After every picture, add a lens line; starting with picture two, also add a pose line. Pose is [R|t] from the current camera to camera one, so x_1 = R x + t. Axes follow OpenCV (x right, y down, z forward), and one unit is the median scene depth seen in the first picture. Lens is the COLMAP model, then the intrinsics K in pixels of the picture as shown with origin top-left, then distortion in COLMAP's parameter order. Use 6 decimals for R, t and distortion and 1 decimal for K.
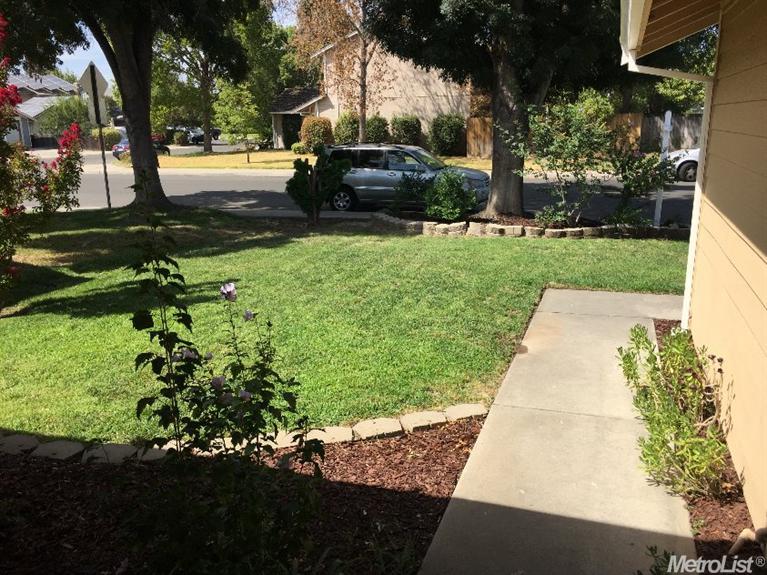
lens RADIAL K [[662.3, 0, 383.6], [0, 662.3, 285.6], [0, 0, 1]] dist [0.071911, -0.066291]
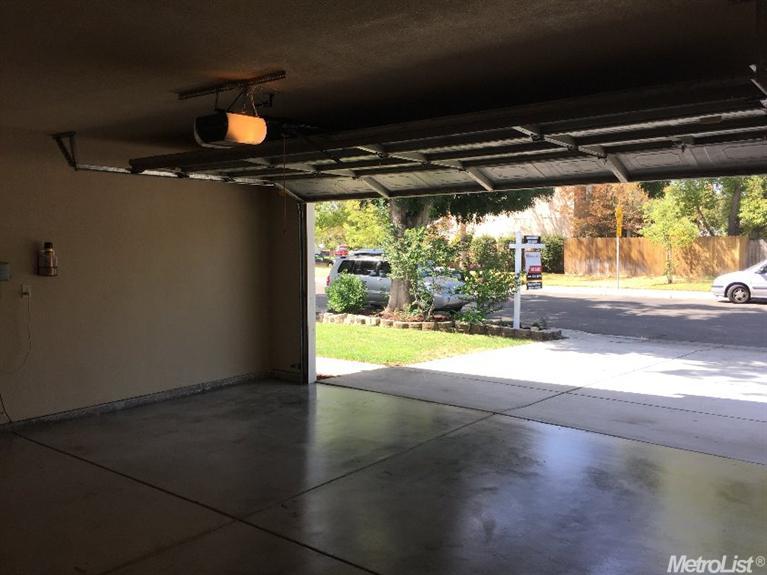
lens RADIAL K [[662.3, 0, 382.6], [0, 662.3, 288.4], [0, 0, 1]] dist [0.071911, -0.066291]
pose [[0.951574, 0.037709, -0.305100, 0.260137], [-0.088579, 0.983990, -0.154653, 0.021007], [0.294383, 0.174189, 0.939679, -0.079713]]
